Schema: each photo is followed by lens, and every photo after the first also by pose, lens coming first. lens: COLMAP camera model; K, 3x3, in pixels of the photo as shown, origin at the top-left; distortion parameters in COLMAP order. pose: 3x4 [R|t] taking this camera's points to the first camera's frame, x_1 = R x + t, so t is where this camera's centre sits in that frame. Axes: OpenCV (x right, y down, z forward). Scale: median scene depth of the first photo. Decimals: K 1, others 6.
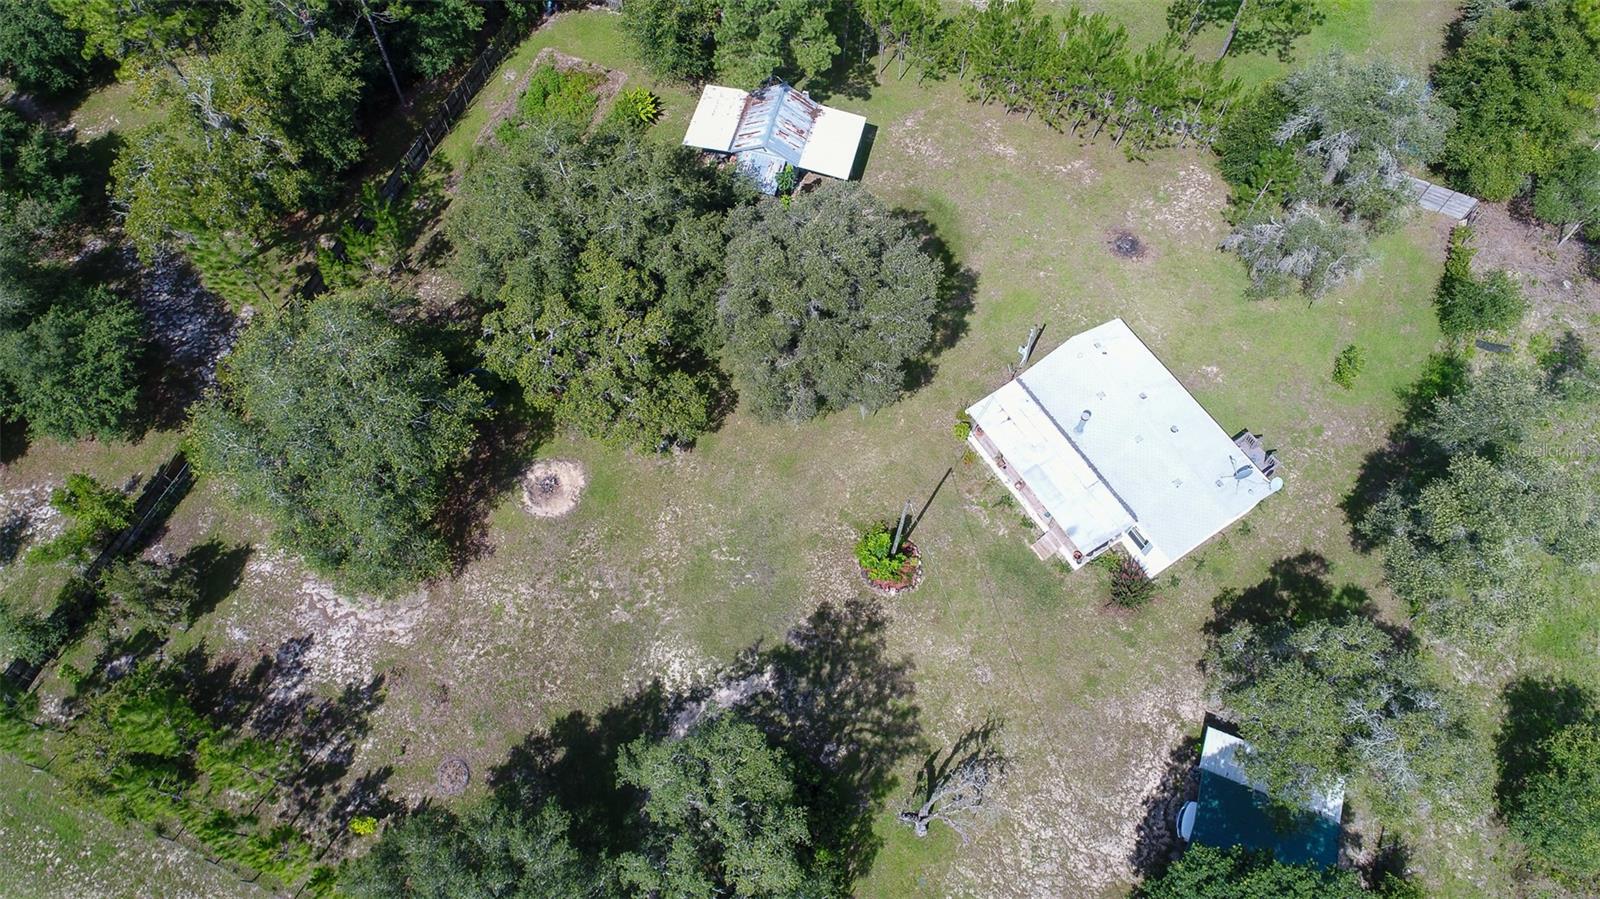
lens RADIAL K [[1069.6, 0, 800.0], [0, 1069.6, 449.5], [0, 0, 1]] dist [-0.000437, -0.003882]
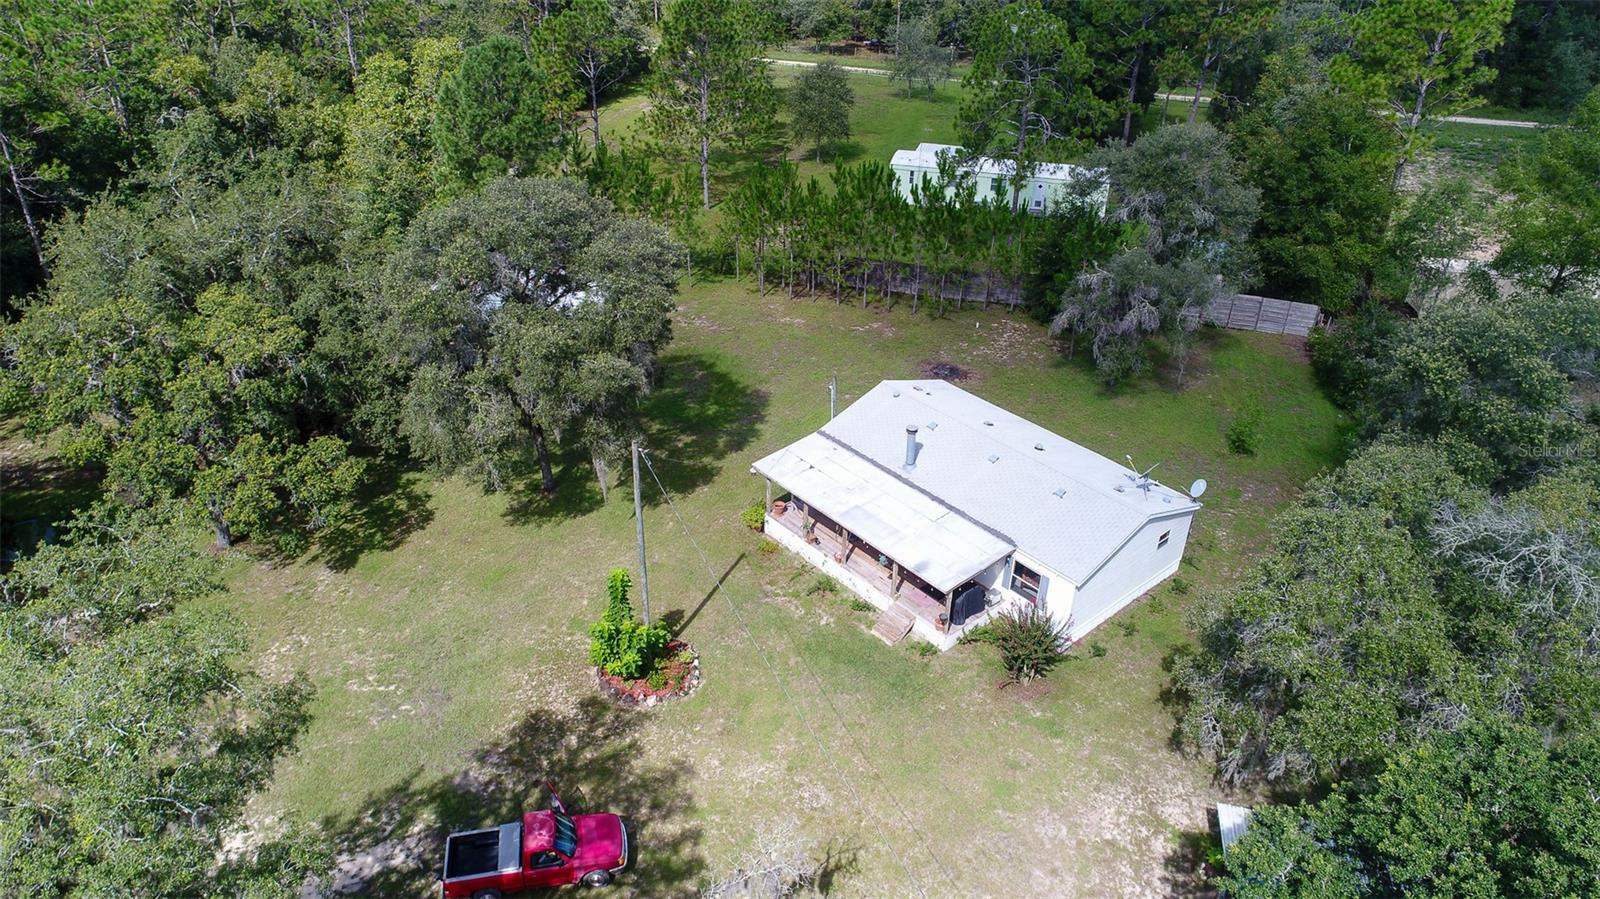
lens RADIAL K [[1069.6, 0, 800.0], [0, 1069.6, 449.5], [0, 0, 1]] dist [-0.000437, -0.003882]
pose [[0.989573, -0.065986, 0.128025, 0.100595], [0.124749, 0.836946, -0.532877, 0.340180], [-0.071987, 0.543292, 0.836452, 0.414701]]
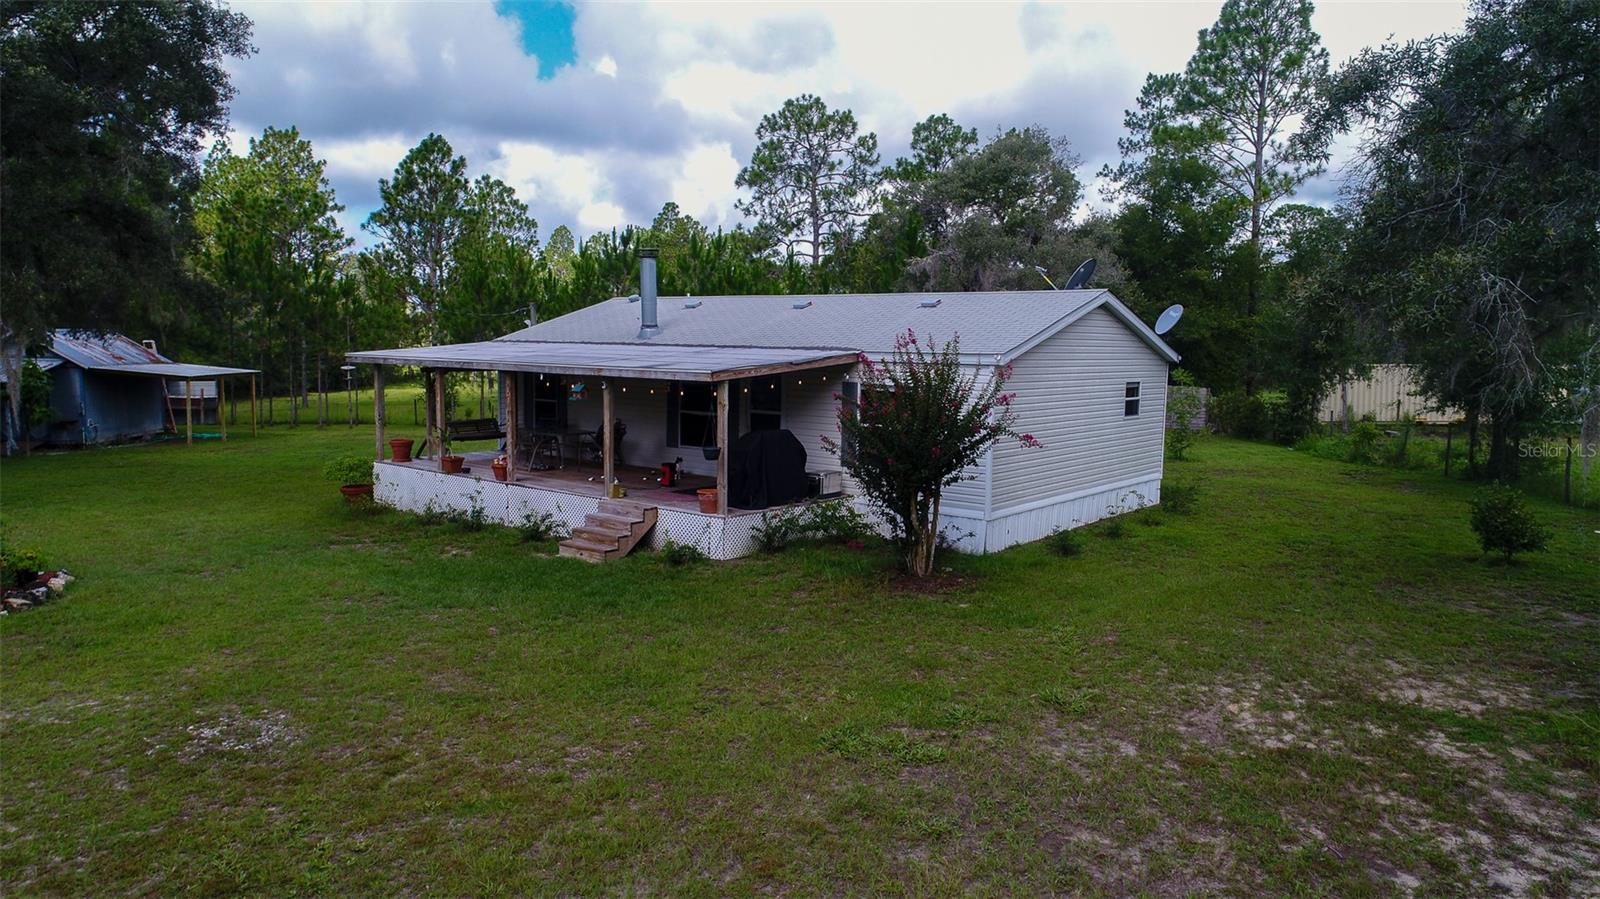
lens RADIAL K [[1069.6, 0, 800.0], [0, 1069.6, 449.5], [0, 0, 1]] dist [-0.000437, -0.003882]
pose [[0.950145, -0.033610, 0.309991, 0.193744], [0.278886, 0.536234, -0.796665, 0.318850], [-0.139452, 0.843400, 0.518874, 0.837443]]
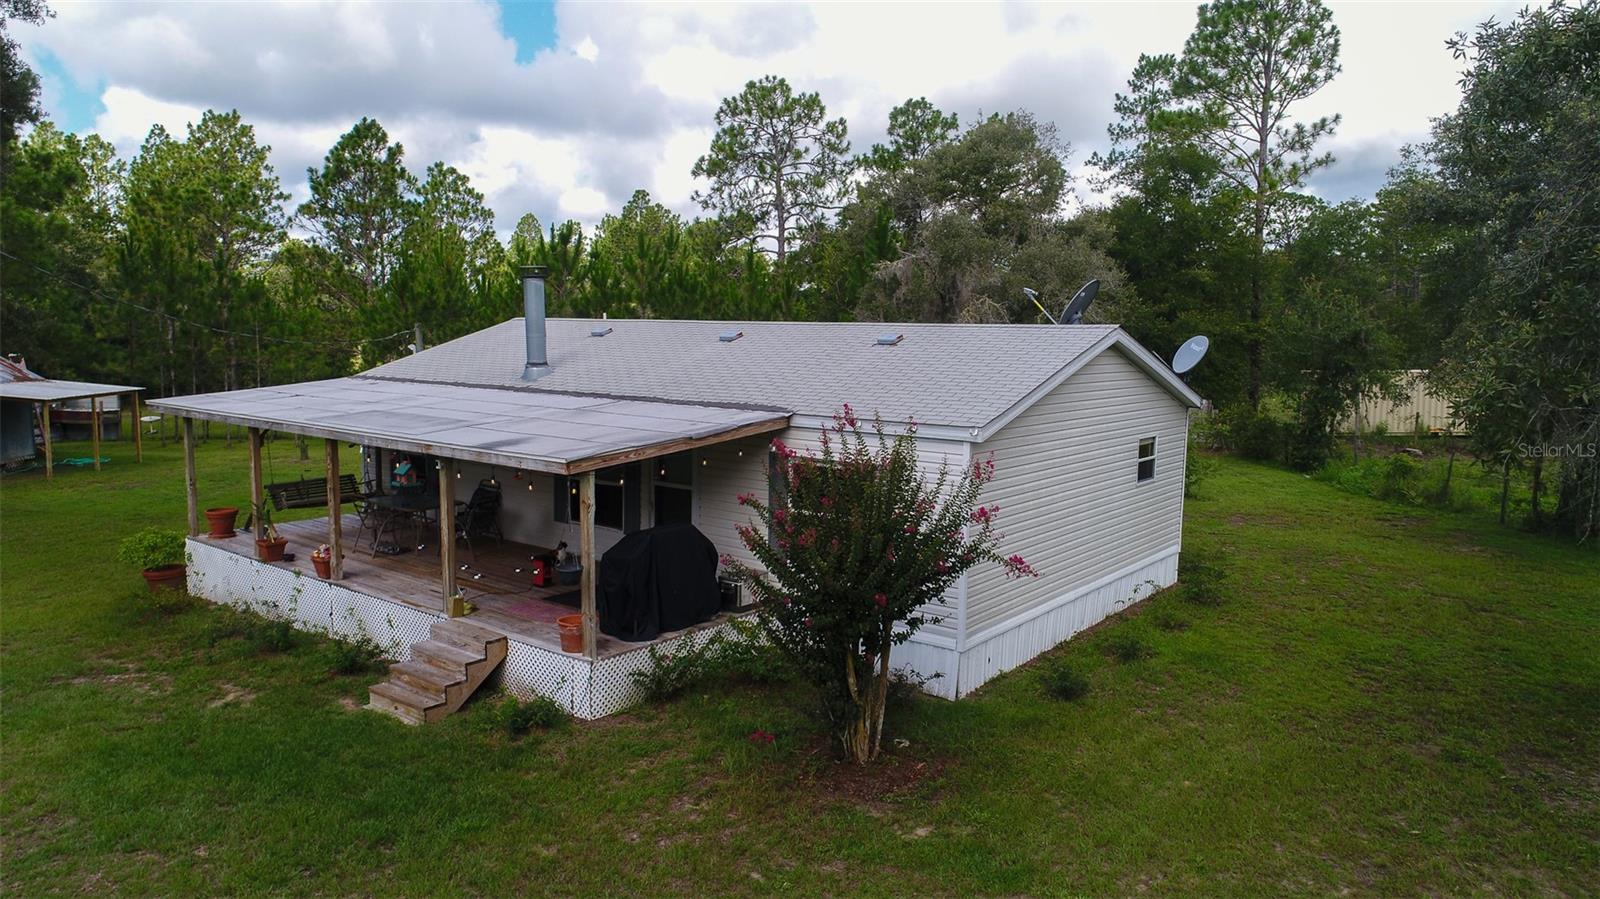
lens RADIAL K [[1069.6, 0, 800.0], [0, 1069.6, 449.5], [0, 0, 1]] dist [-0.000437, -0.003882]
pose [[0.945141, -0.040862, 0.324096, 0.233341], [0.292798, 0.545870, -0.785045, 0.248941], [-0.144836, 0.836873, 0.527889, 0.855736]]
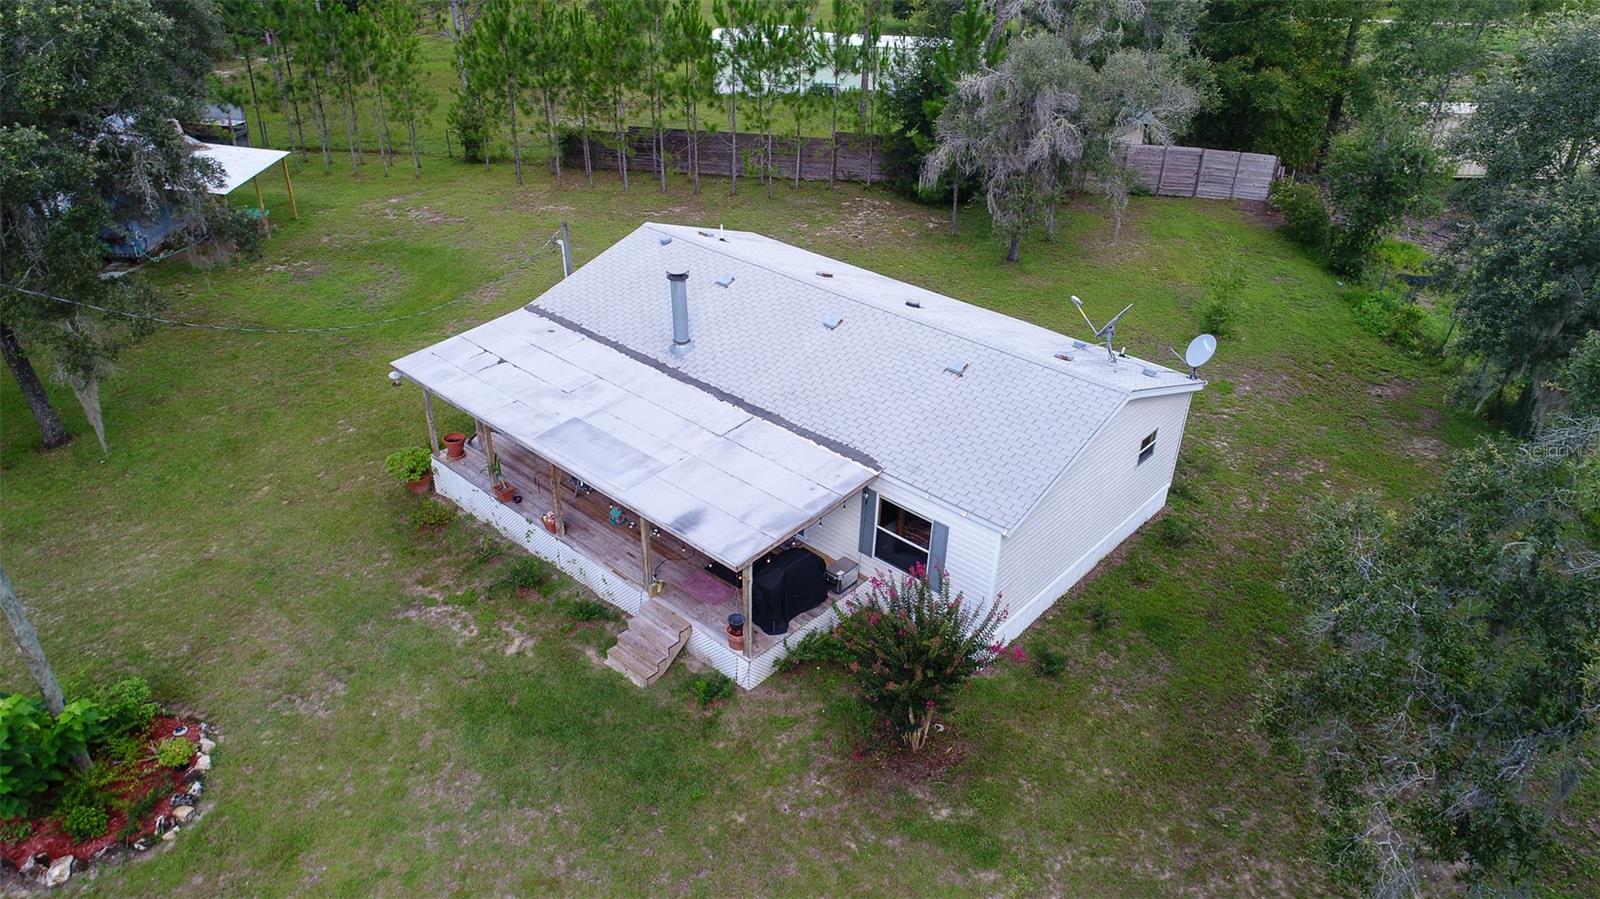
lens RADIAL K [[1069.6, 0, 800.0], [0, 1069.6, 449.5], [0, 0, 1]] dist [-0.000437, -0.003882]
pose [[0.964384, -0.125796, 0.232679, 0.208718], [0.232302, 0.823475, -0.517614, 0.220755], [-0.126492, 0.553230, 0.823369, 0.704949]]
